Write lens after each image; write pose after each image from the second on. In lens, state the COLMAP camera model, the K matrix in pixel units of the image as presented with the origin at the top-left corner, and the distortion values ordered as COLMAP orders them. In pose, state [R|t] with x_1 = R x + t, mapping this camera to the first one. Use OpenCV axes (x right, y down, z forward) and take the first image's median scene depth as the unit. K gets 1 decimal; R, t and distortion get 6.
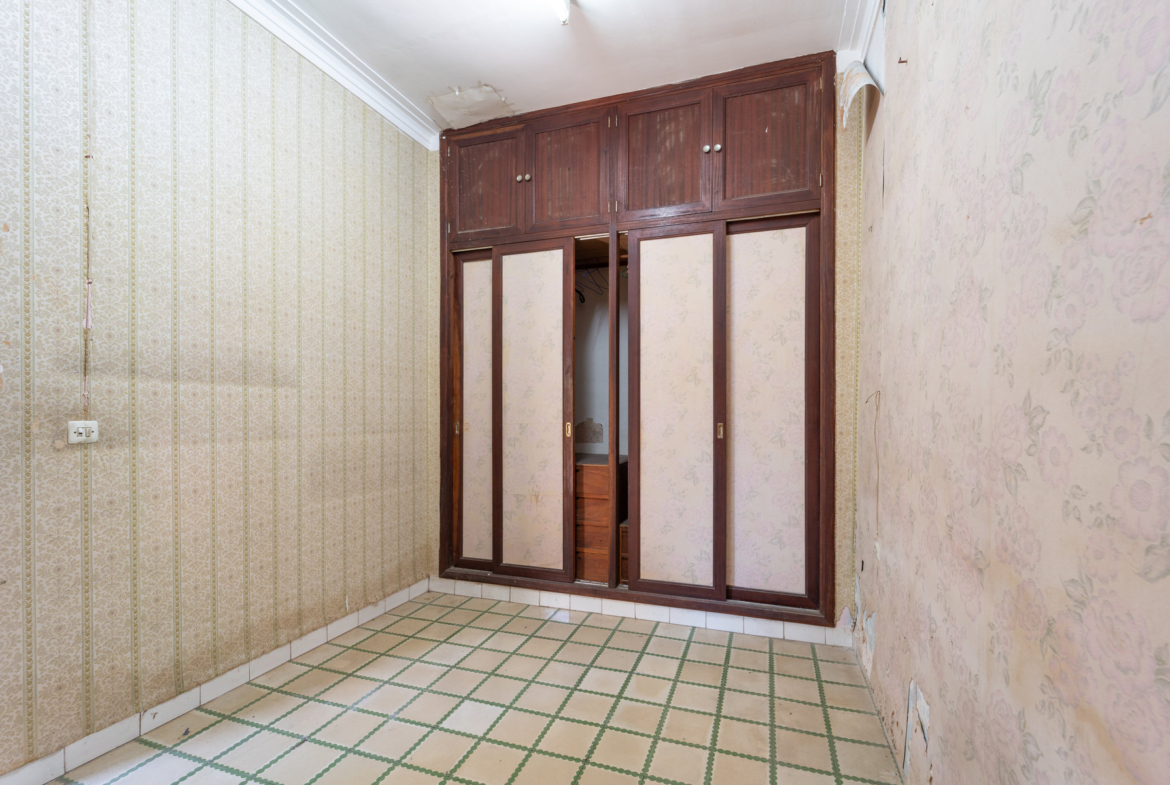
lens RADIAL K [[523.3, 0, 601.7], [0, 523.3, 405.4], [0, 0, 1]] dist [0.012259, -0.001473]
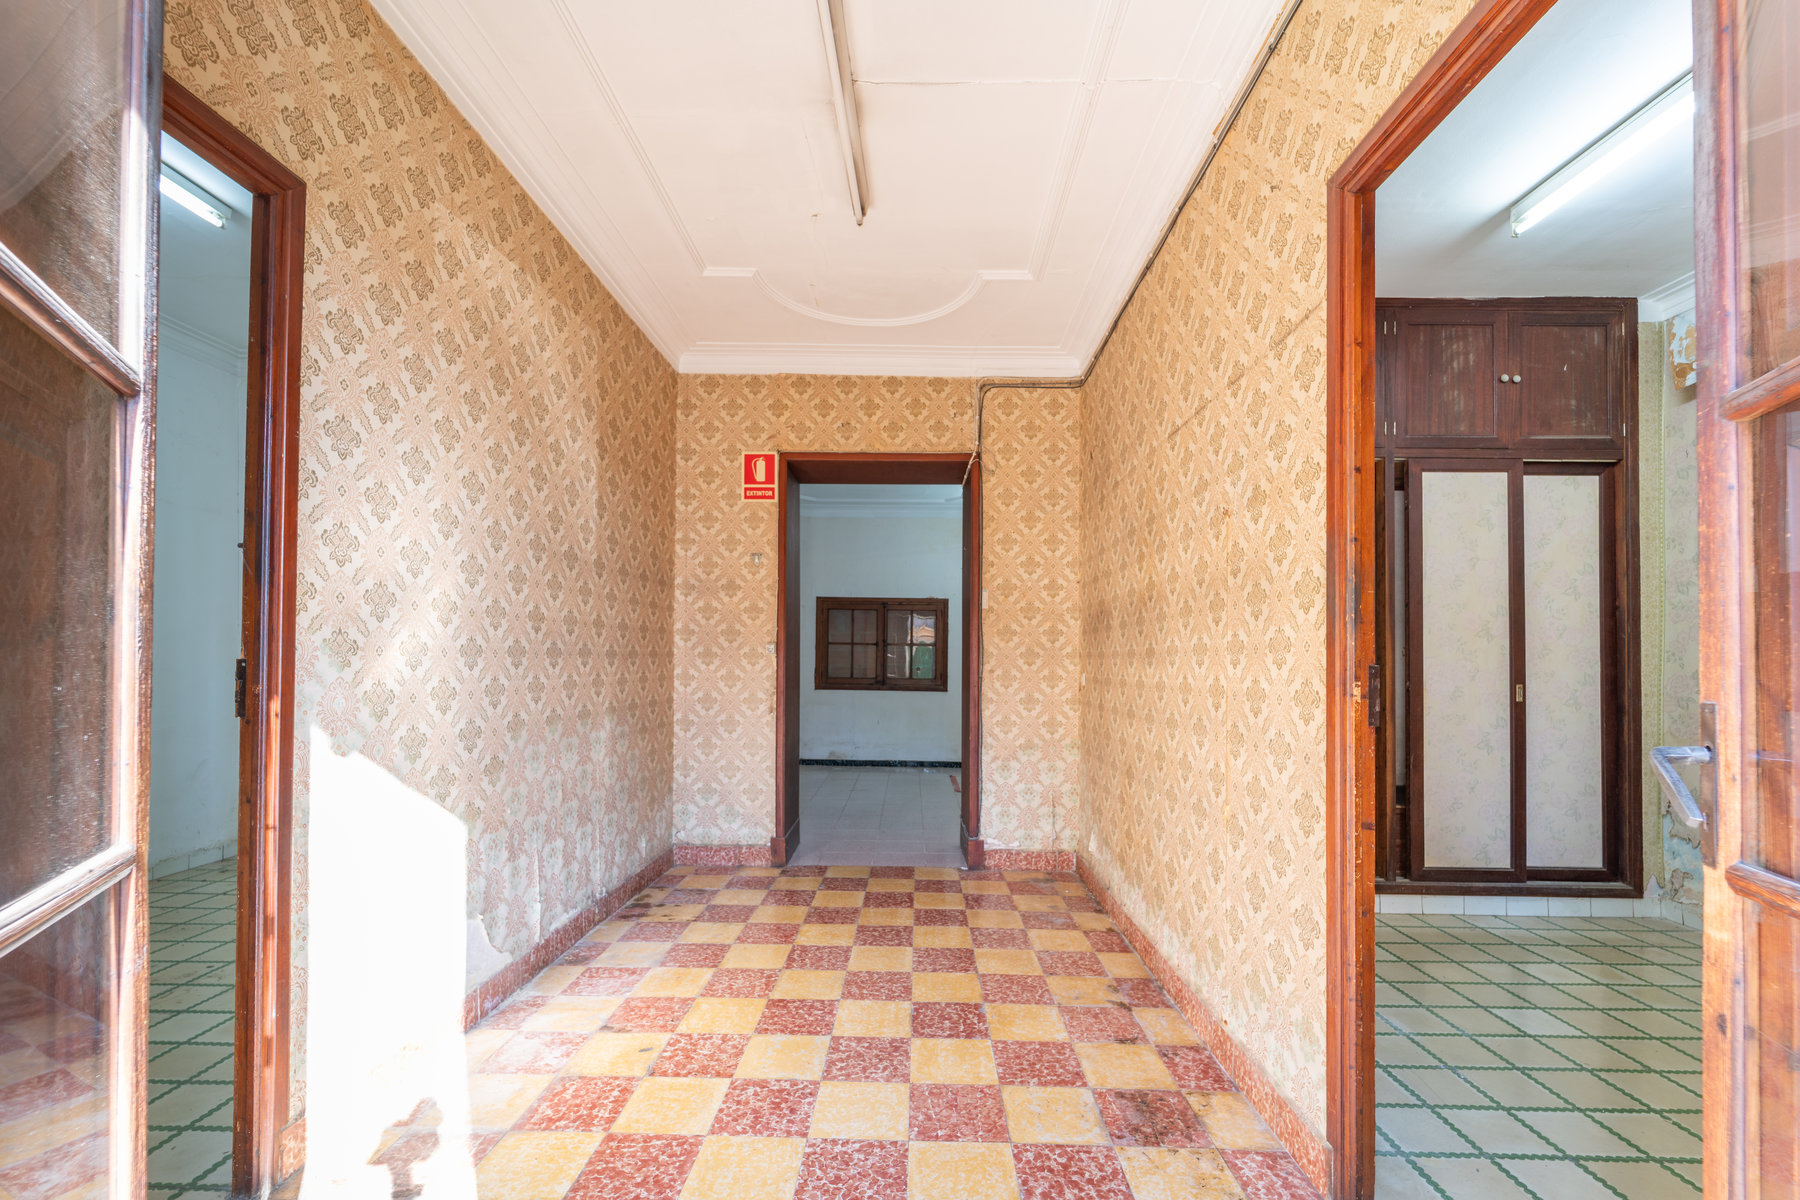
lens RADIAL K [[747.9, 0, 904.7], [0, 747.9, 655.3], [0, 0, 1]] dist [0.004260, -0.001755]
pose [[0.954796, 0.006891, 0.297182, -1.130564], [-0.003883, 0.999935, -0.010711, 0.001422], [-0.297236, 0.009073, 0.954761, 0.087163]]
